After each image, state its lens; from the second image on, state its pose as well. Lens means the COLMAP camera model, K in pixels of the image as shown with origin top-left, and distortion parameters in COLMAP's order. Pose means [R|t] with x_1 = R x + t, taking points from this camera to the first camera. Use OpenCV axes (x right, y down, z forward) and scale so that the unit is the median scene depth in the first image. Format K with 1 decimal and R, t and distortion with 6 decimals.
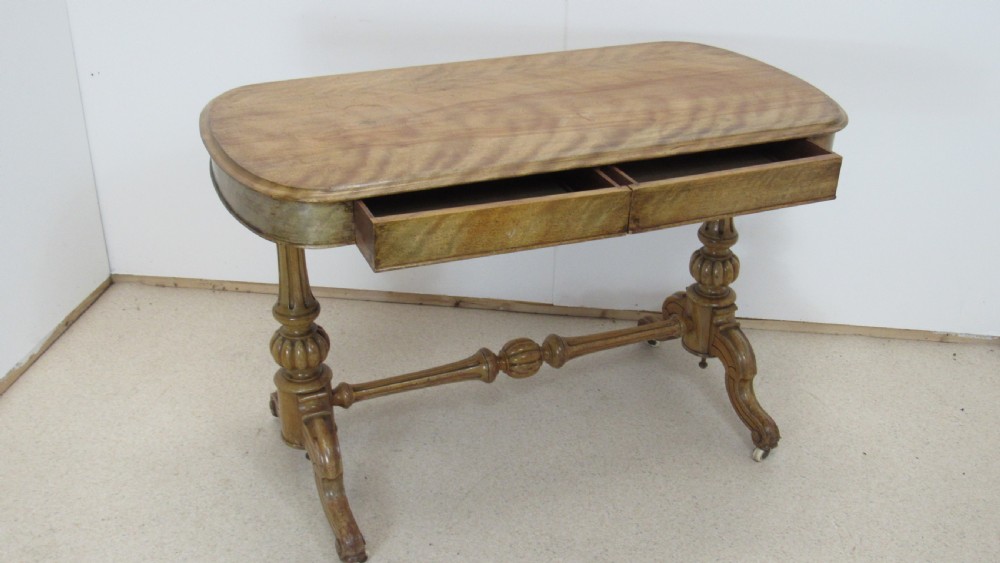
lens RADIAL K [[1022.1, 0, 500.0], [0, 1022.1, 281.5], [0, 0, 1]] dist [-0.056943, 0.004415]
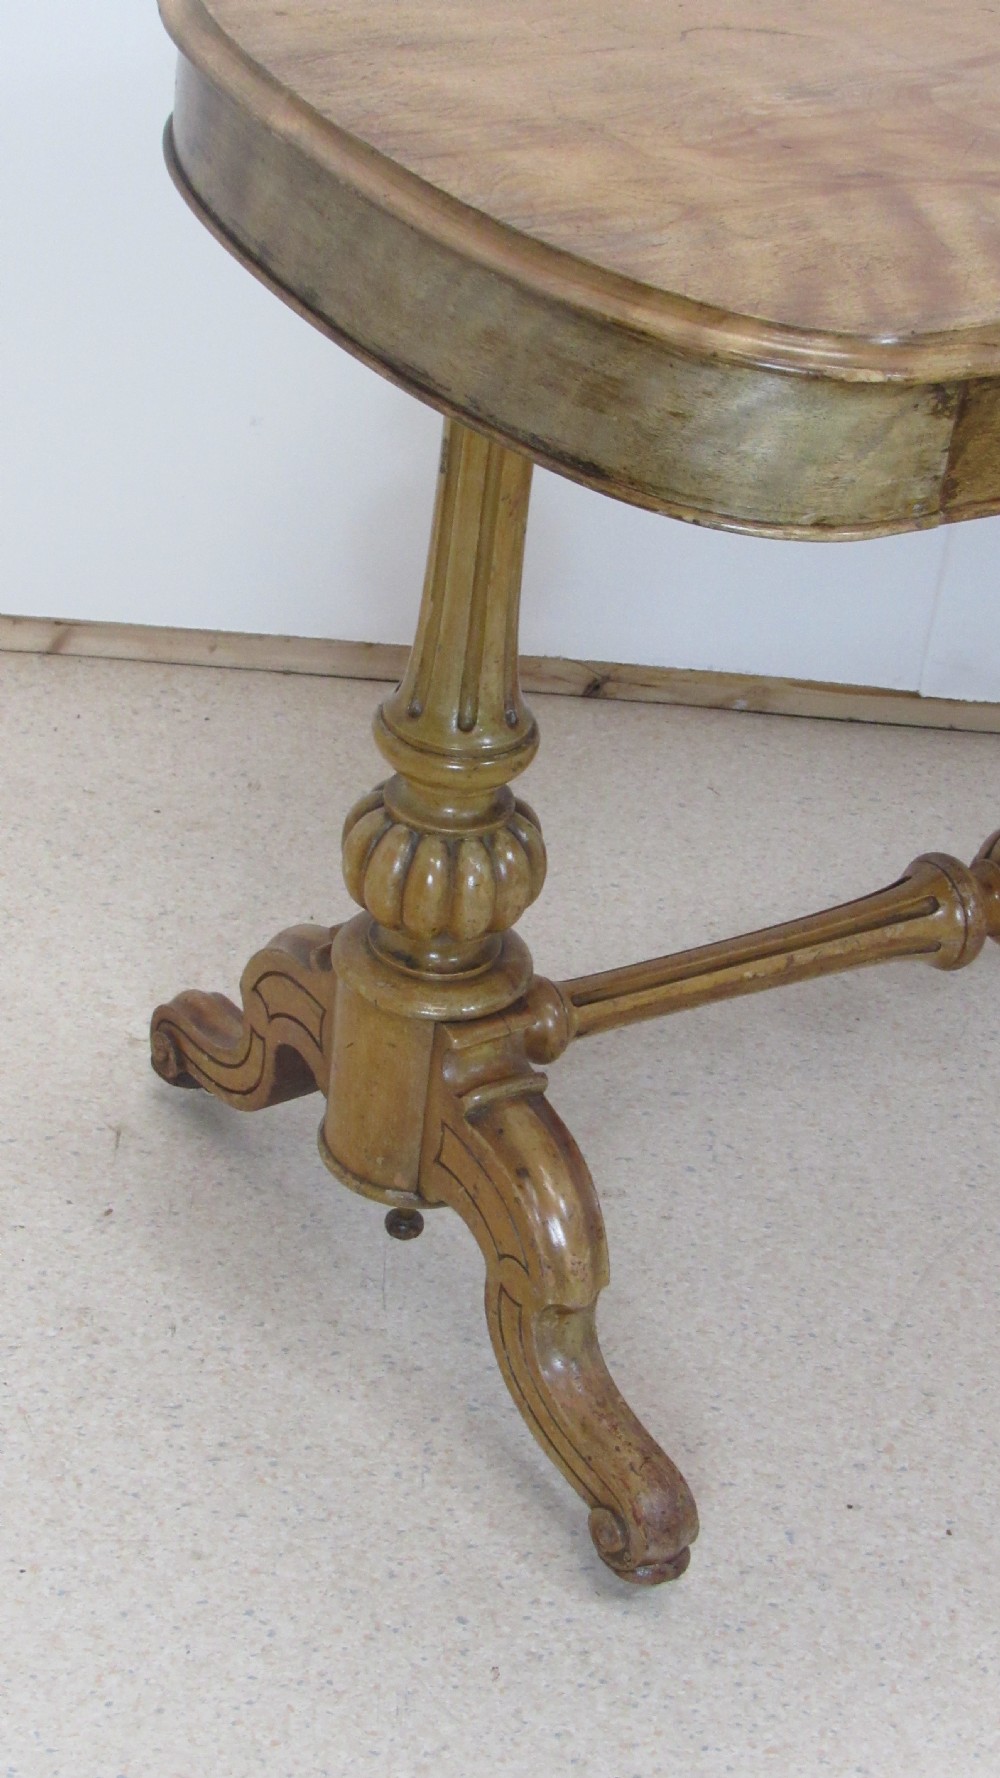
lens RADIAL K [[3303.0, 0, 500.0], [0, 3303.0, 889.0], [0, 0, 1]] dist [-0.159005, 0.082571]
pose [[0.983504, -0.002781, 0.180866, -0.347225], [-0.015226, 0.995061, 0.098093, -0.019315], [-0.180245, -0.099228, 0.978604, 0.079721]]
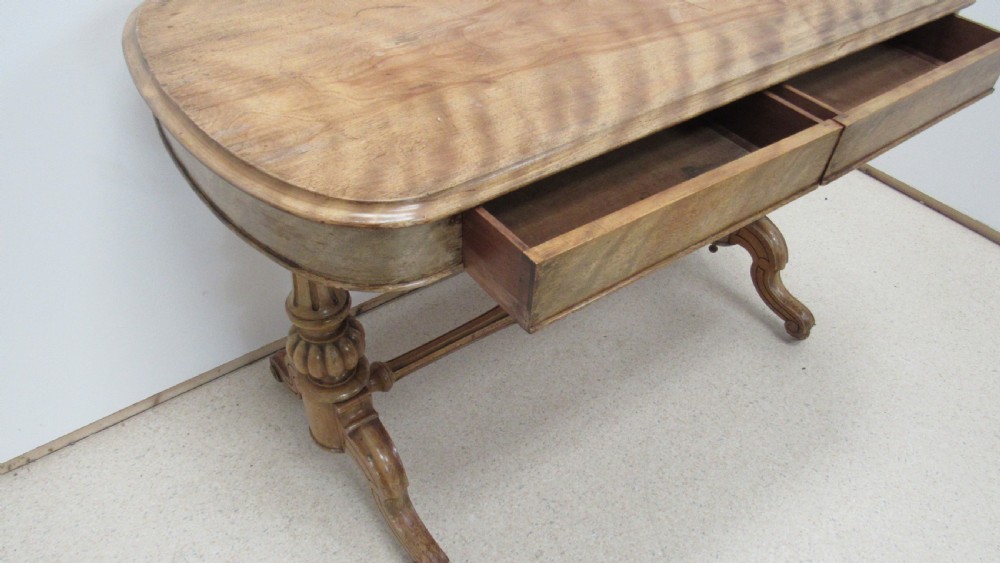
lens RADIAL K [[716.8, 0, 500.0], [0, 716.8, 281.5], [0, 0, 1]] dist [-0.021744, 0.003560]
pose [[0.972301, -0.142795, 0.185042, -0.160868], [0.088078, 0.957163, 0.275827, -0.116801], [-0.216502, -0.251888, 0.943228, 0.472204]]
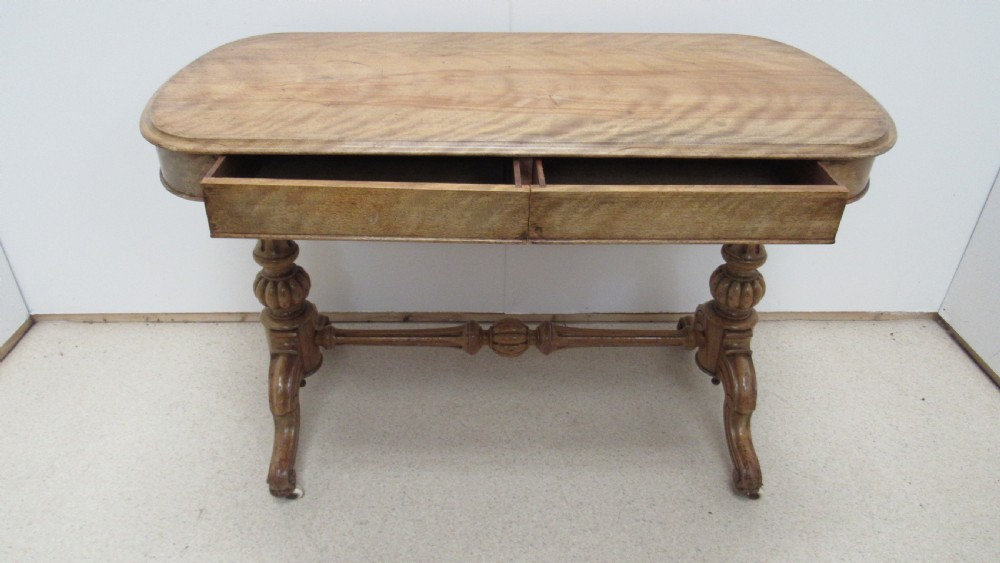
lens RADIAL K [[716.8, 0, 500.0], [0, 716.8, 281.5], [0, 0, 1]] dist [-0.021744, 0.003560]
pose [[0.928842, 0.199352, -0.312269, 0.246508], [-0.170081, 0.978265, 0.118619, -0.068225], [0.329129, -0.057067, 0.942559, 0.366933]]
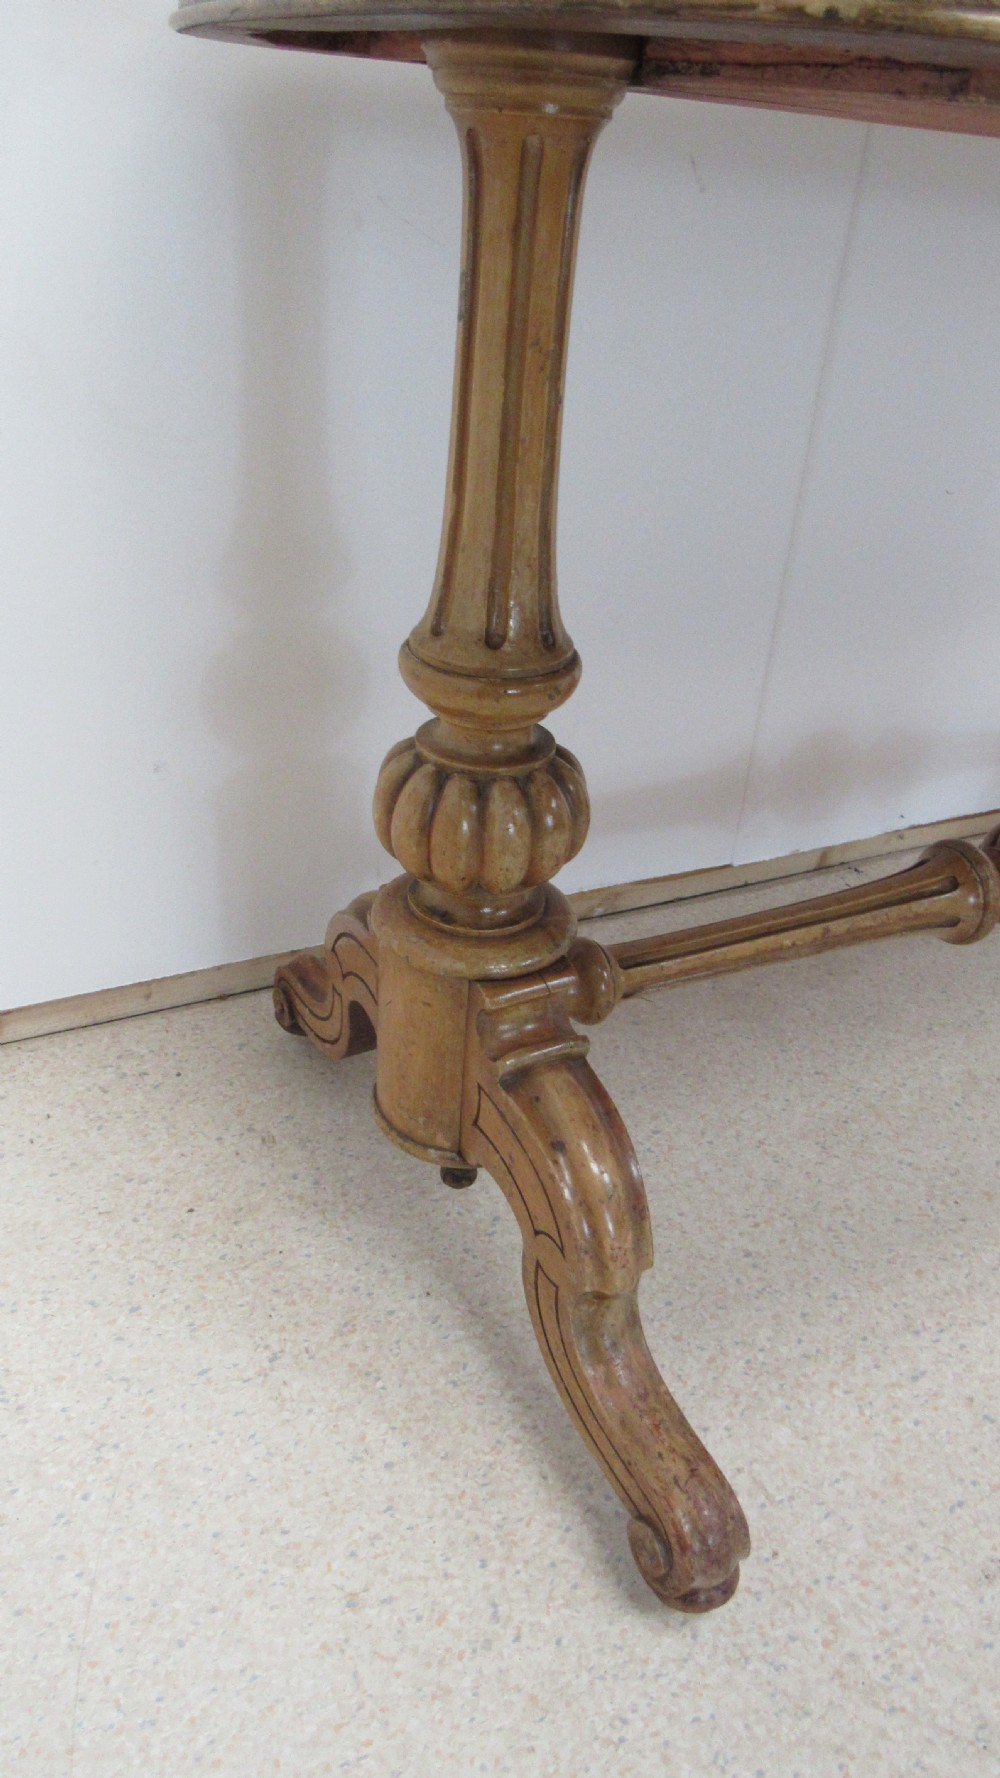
lens RADIAL K [[1294.3, 0, 500.0], [0, 1294.3, 889.0], [0, 0, 1]] dist [-0.023366, 0.000174]
pose [[0.995317, 0.014103, 0.095633, -0.222735], [-0.019982, 0.997950, 0.060795, 0.063873], [-0.094579, -0.062421, 0.993558, 0.646333]]
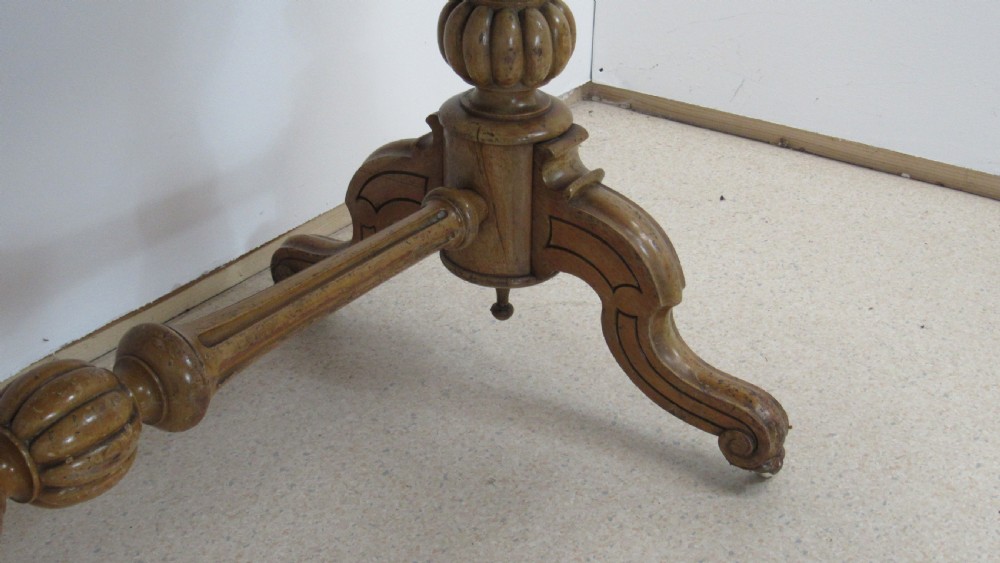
lens RADIAL K [[1304.1, 0, 500.0], [0, 1304.1, 281.5], [0, 0, 1]] dist [-0.079183, -0.008331]
pose [[0.841898, -0.248682, 0.478921, -0.043072], [0.241198, 0.967314, 0.078279, 0.039070], [-0.482733, 0.049612, 0.874361, 0.692604]]
